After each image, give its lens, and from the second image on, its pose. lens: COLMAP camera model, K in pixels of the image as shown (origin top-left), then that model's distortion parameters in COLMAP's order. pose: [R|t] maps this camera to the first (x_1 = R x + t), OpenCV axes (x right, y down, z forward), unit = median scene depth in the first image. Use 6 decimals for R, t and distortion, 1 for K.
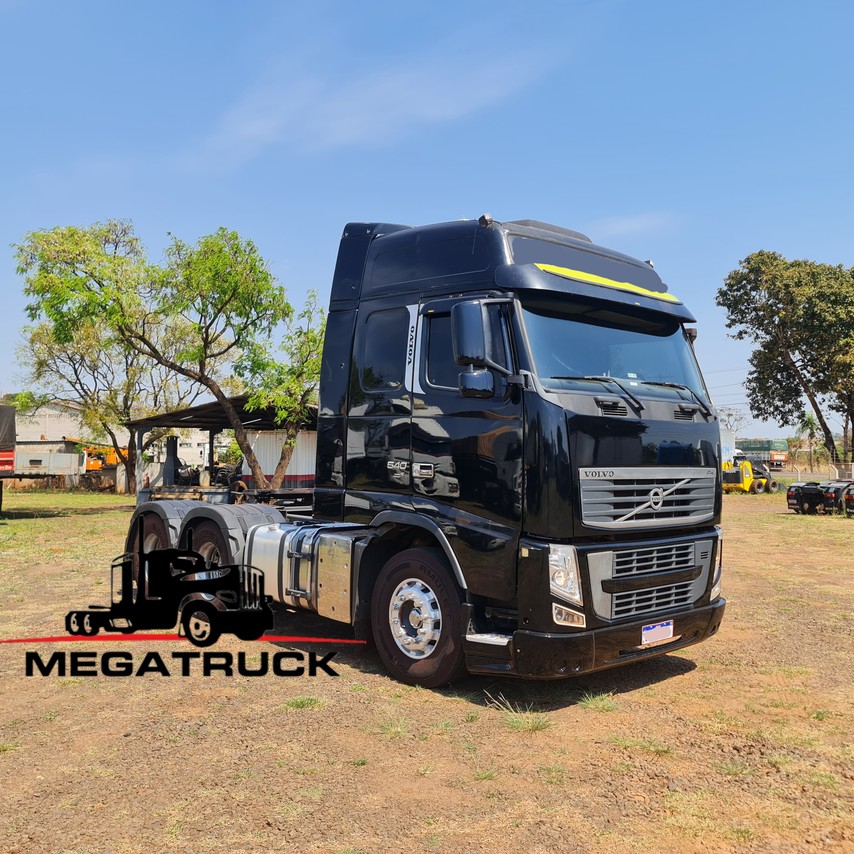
lens RADIAL K [[819.4, 0, 416.8], [0, 819.4, 427.5], [0, 0, 1]] dist [0.016883, 0.032655]
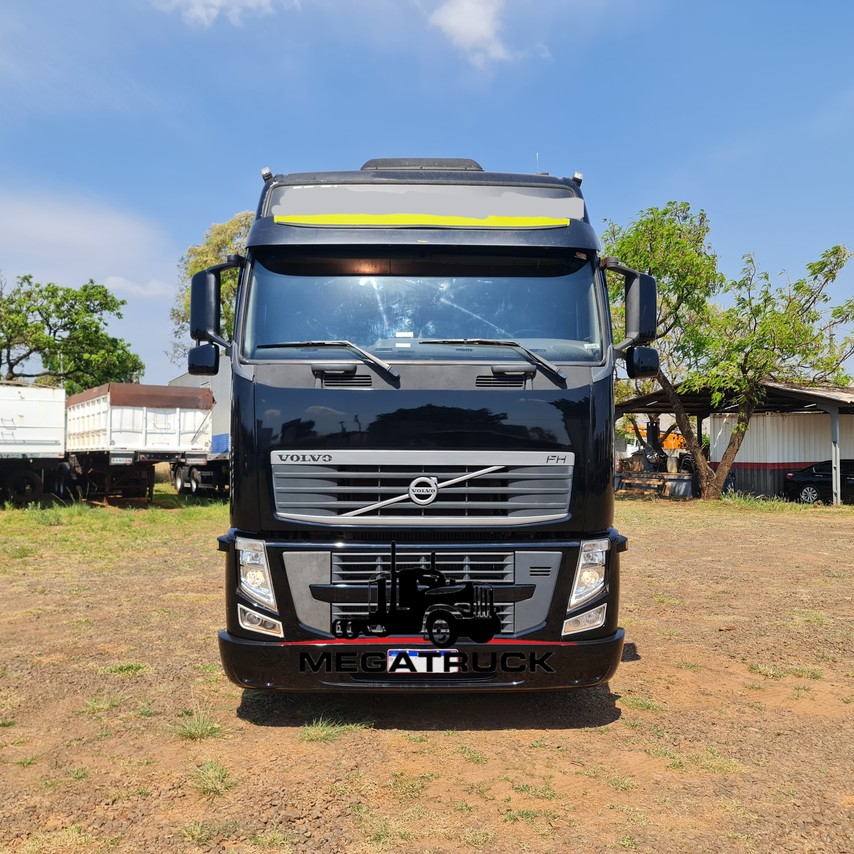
lens RADIAL K [[819.4, 0, 416.8], [0, 819.4, 427.5], [0, 0, 1]] dist [0.016883, 0.032655]
pose [[0.773126, -0.016301, -0.634043, 0.785317], [0.026720, 0.999619, 0.006881, 0.021351], [0.633689, -0.022261, 0.773267, 0.397217]]
